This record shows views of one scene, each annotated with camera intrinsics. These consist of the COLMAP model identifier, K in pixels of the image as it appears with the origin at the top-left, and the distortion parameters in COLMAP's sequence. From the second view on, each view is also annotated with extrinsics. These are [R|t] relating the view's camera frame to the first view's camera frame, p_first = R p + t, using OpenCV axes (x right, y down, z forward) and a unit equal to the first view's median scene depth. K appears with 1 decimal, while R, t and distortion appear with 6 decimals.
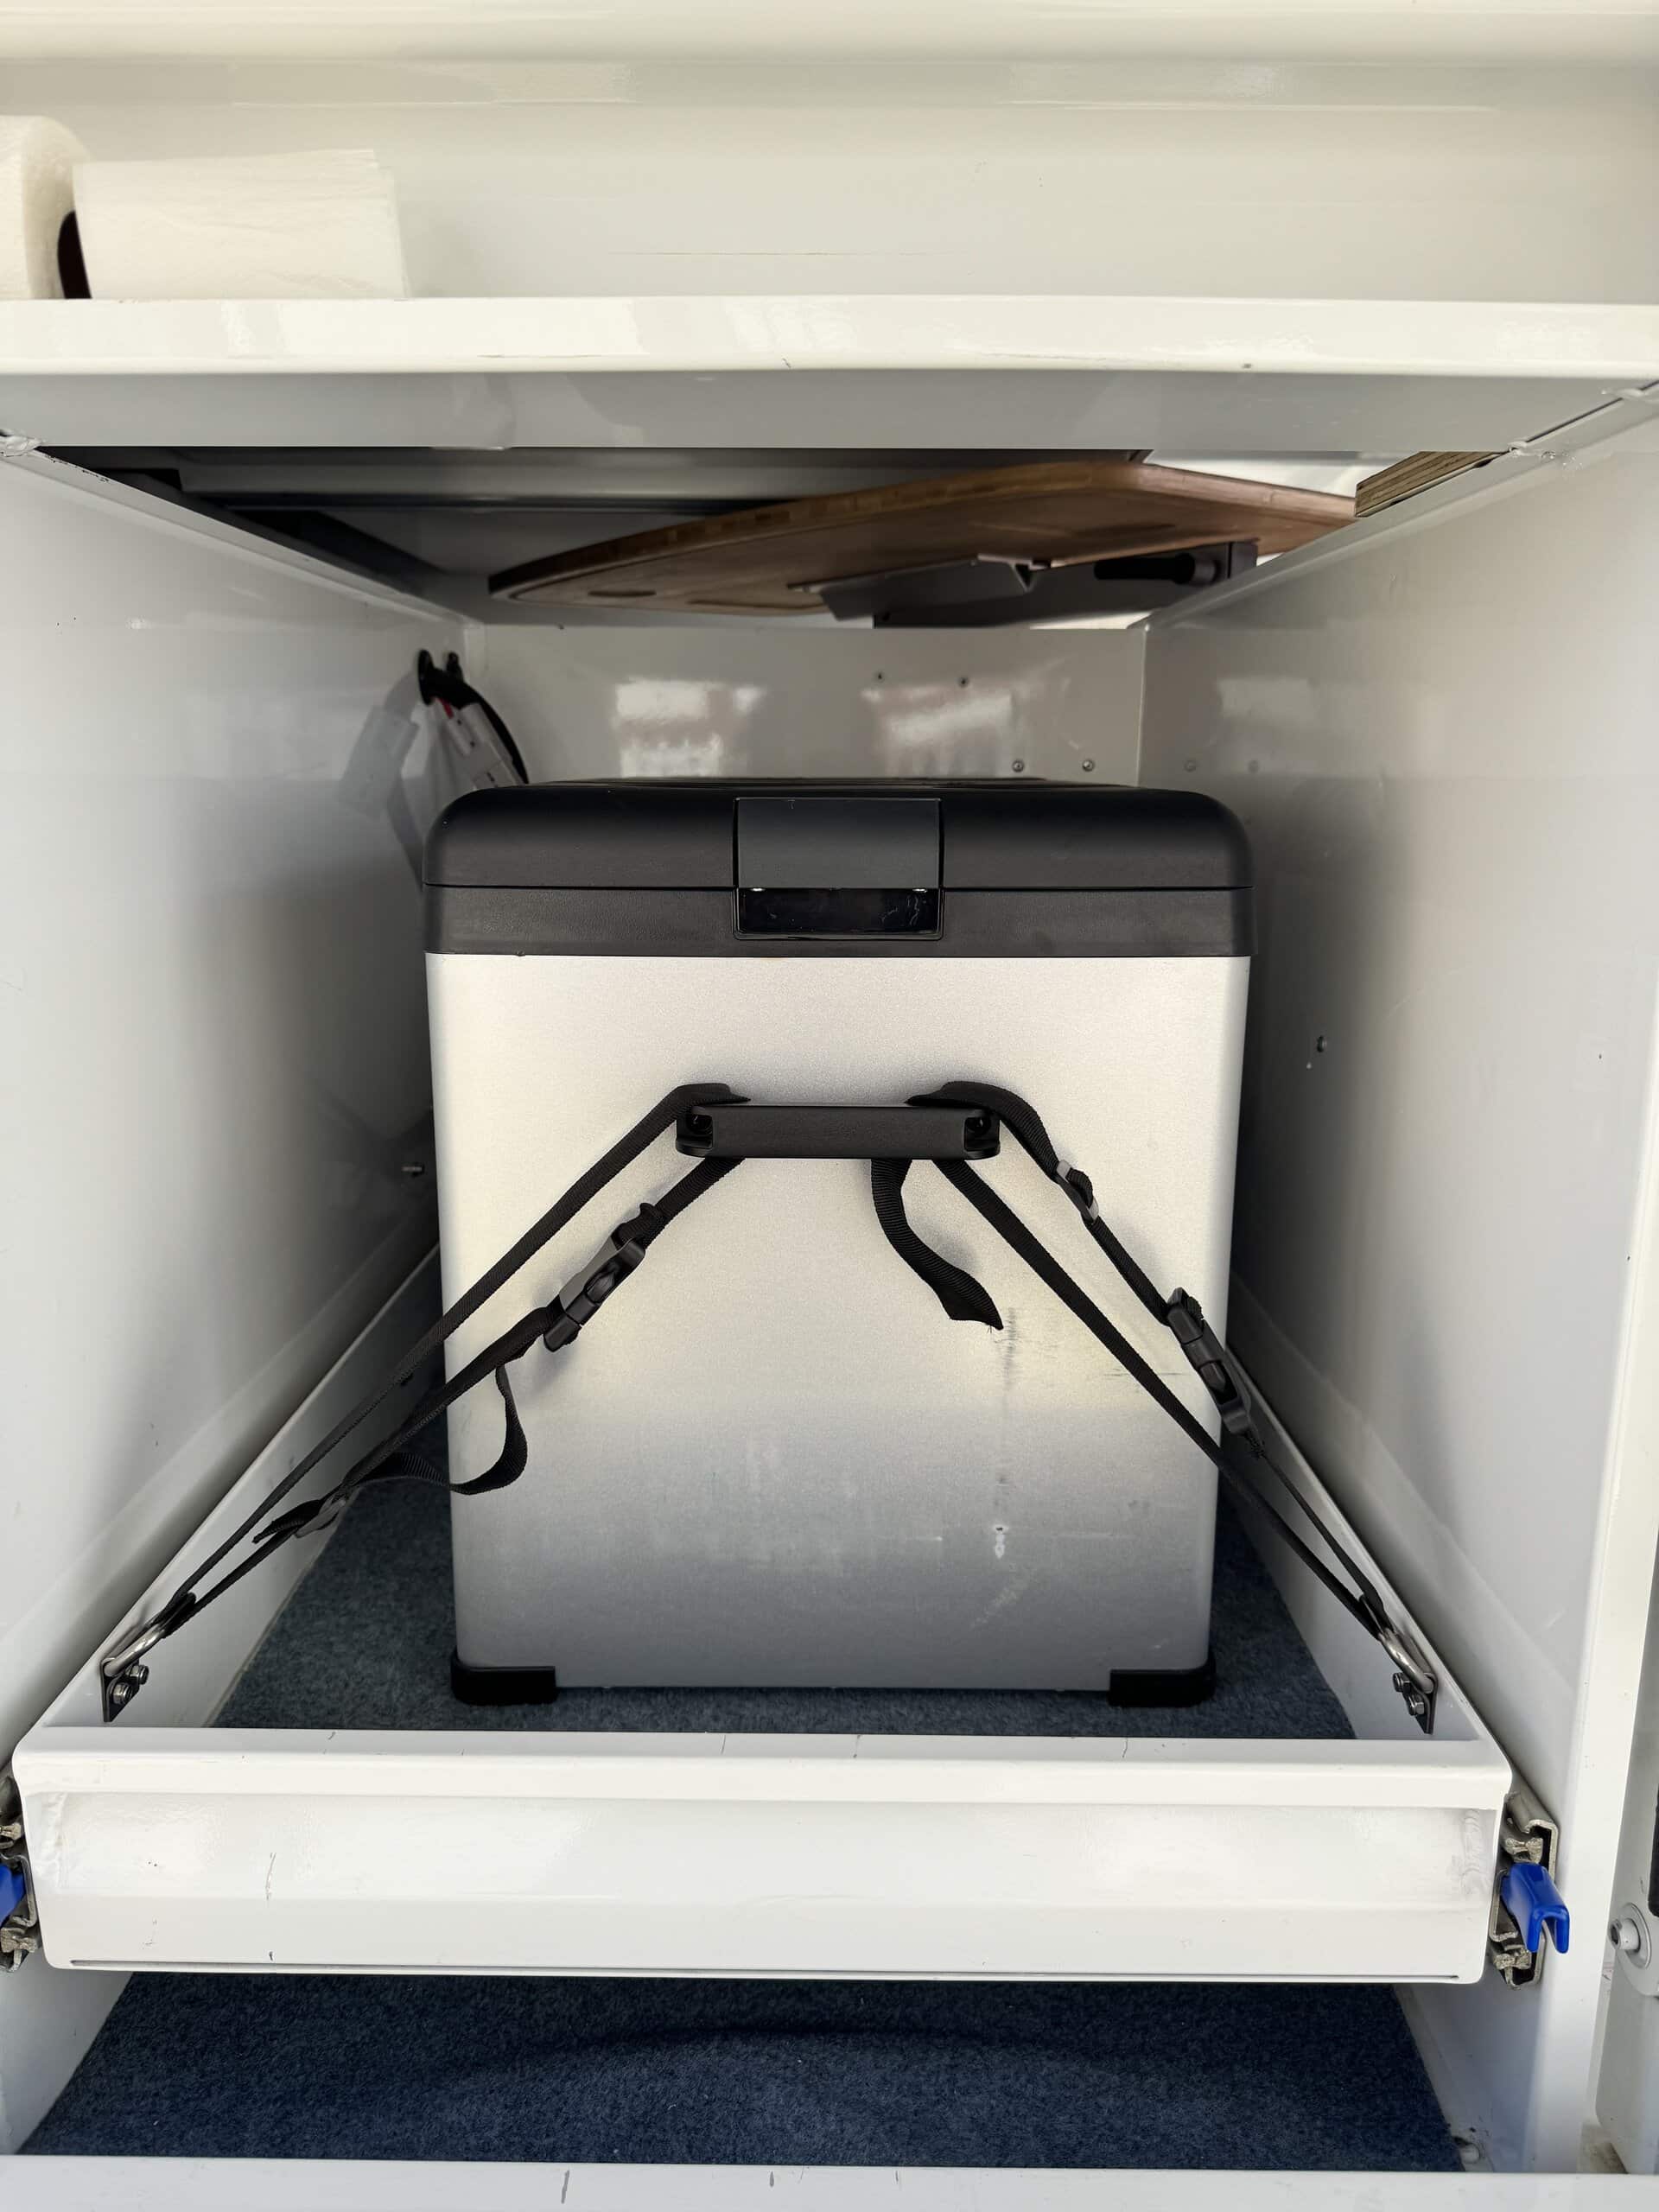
lens RADIAL K [[1555.2, 0, 836.0], [0, 1555.2, 1112.2], [0, 0, 1]] dist [0.040589, -0.058801]
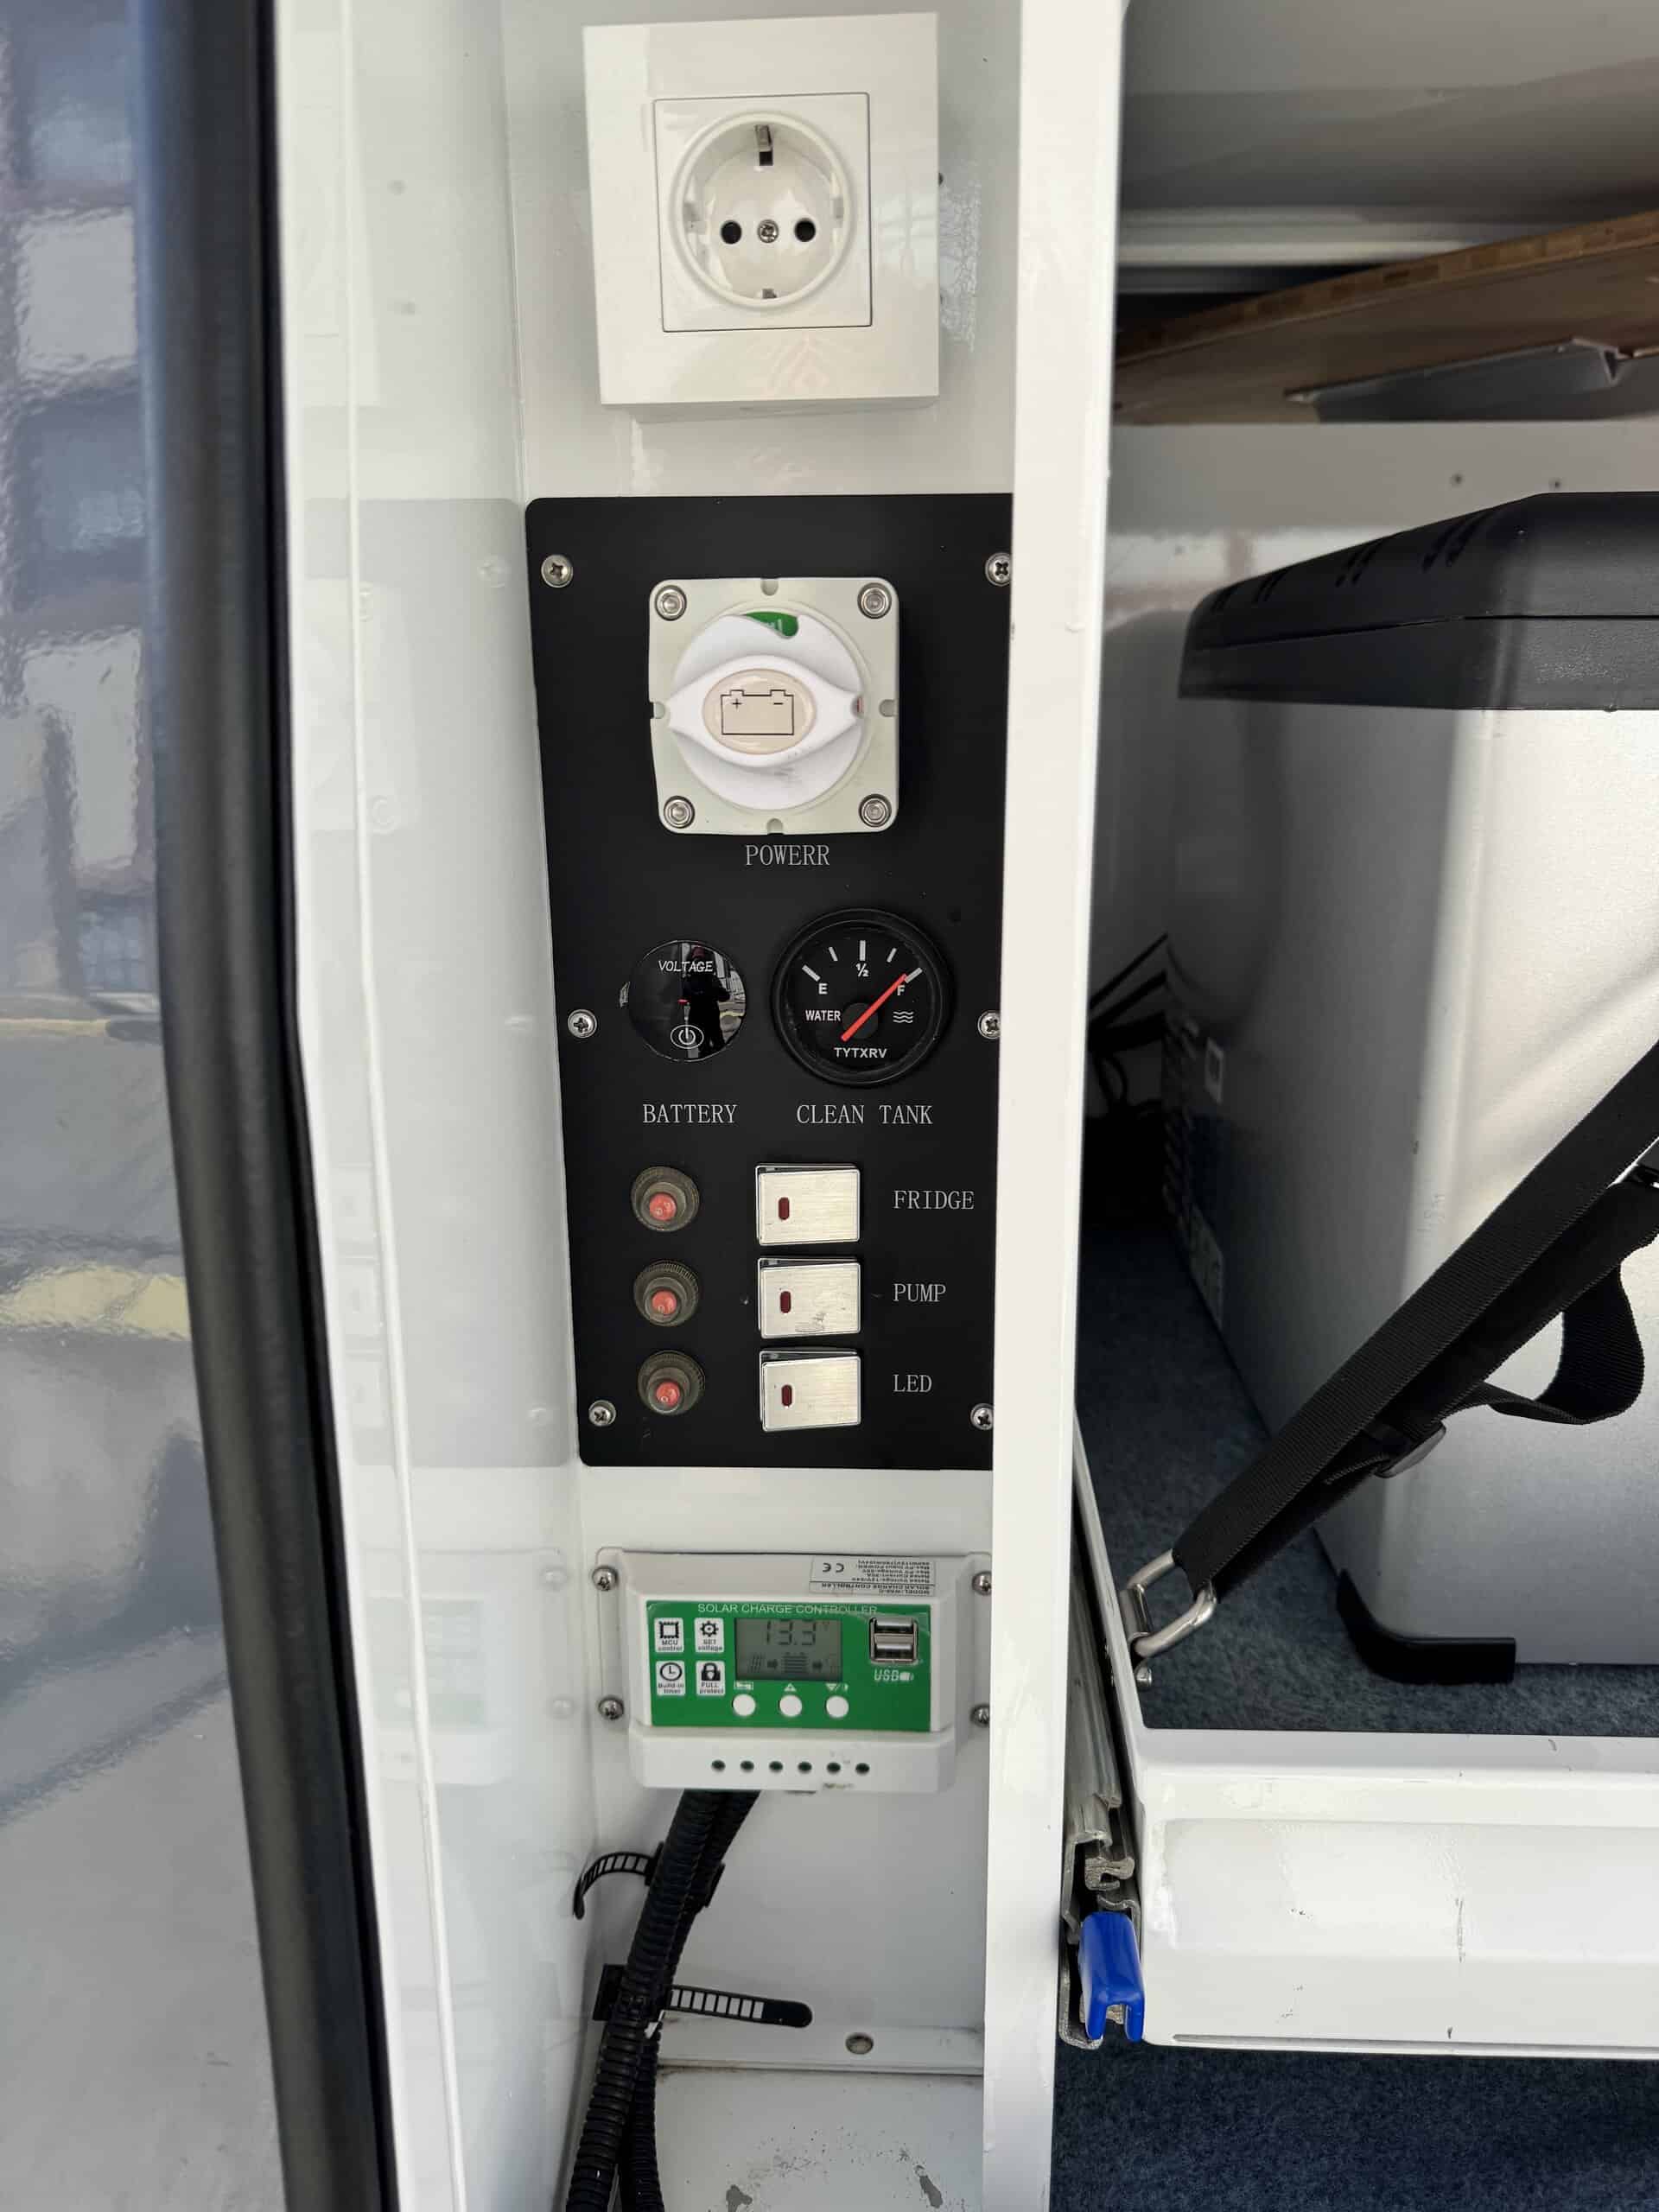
lens RADIAL K [[1550.4, 0, 829.5], [0, 1550.4, 1106.0], [0, 0, 1]] dist [0.002056, 0.001085]
pose [[0.999680, 0.001293, -0.025250, -0.622970], [-0.000252, 0.999151, 0.041189, 0.061756], [0.025282, -0.041170, 0.998832, 0.258474]]
